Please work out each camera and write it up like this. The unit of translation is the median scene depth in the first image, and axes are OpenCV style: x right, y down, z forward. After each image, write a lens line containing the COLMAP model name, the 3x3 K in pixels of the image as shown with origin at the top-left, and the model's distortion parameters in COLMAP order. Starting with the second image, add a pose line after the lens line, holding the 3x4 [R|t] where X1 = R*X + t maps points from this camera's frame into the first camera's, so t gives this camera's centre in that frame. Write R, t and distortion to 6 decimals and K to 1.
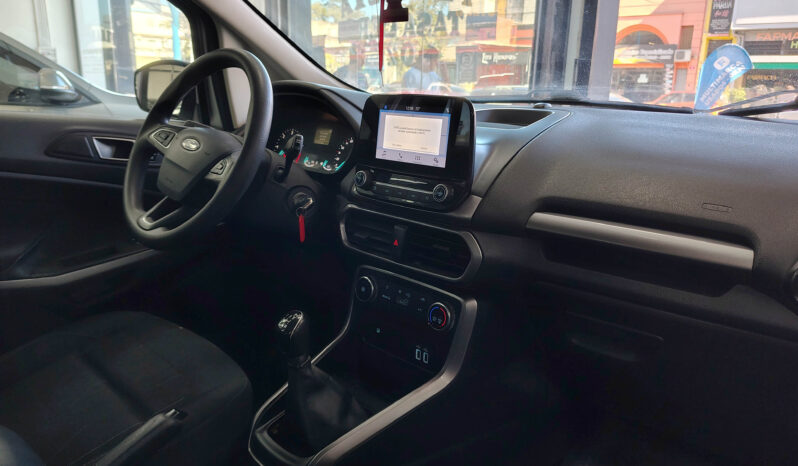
lens RADIAL K [[566.8, 0, 399.0], [0, 566.8, 233.0], [0, 0, 1]] dist [0.001667, -0.007331]
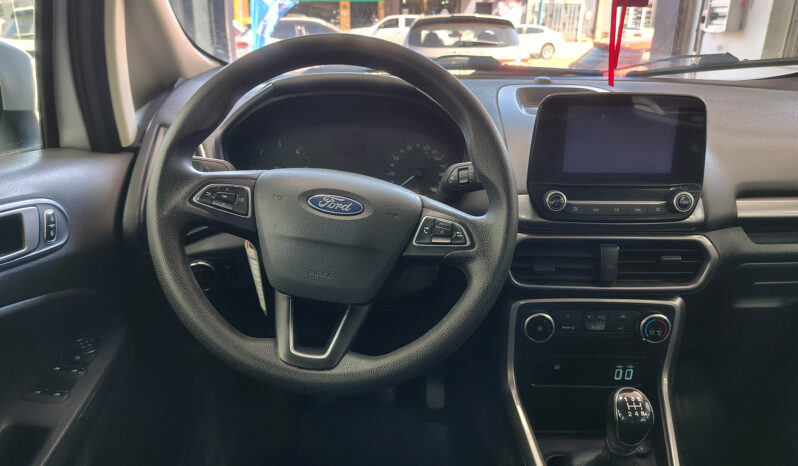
lens RADIAL K [[566.8, 0, 399.0], [0, 566.8, 233.0], [0, 0, 1]] dist [0.001667, -0.007331]
pose [[0.714757, -0.252895, 0.652047, -0.779644], [0.174113, 0.967322, 0.184316, -0.245455], [-0.677353, -0.018211, 0.735433, 0.574042]]
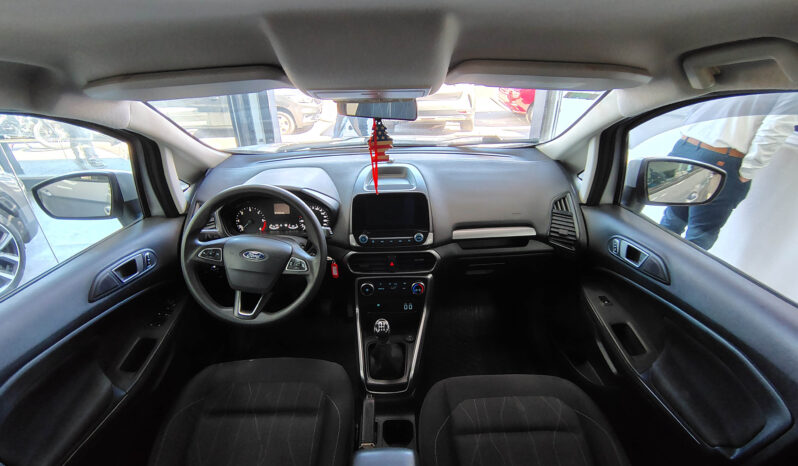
lens RADIAL K [[369.1, 0, 399.0], [0, 369.1, 233.0], [0, 0, 1]] dist [-0.020127, 0.000221]
pose [[0.710093, -0.351385, 0.610161, -0.732876], [0.204120, 0.932092, 0.299231, -0.463149], [-0.673872, -0.087936, 0.733597, 0.040229]]
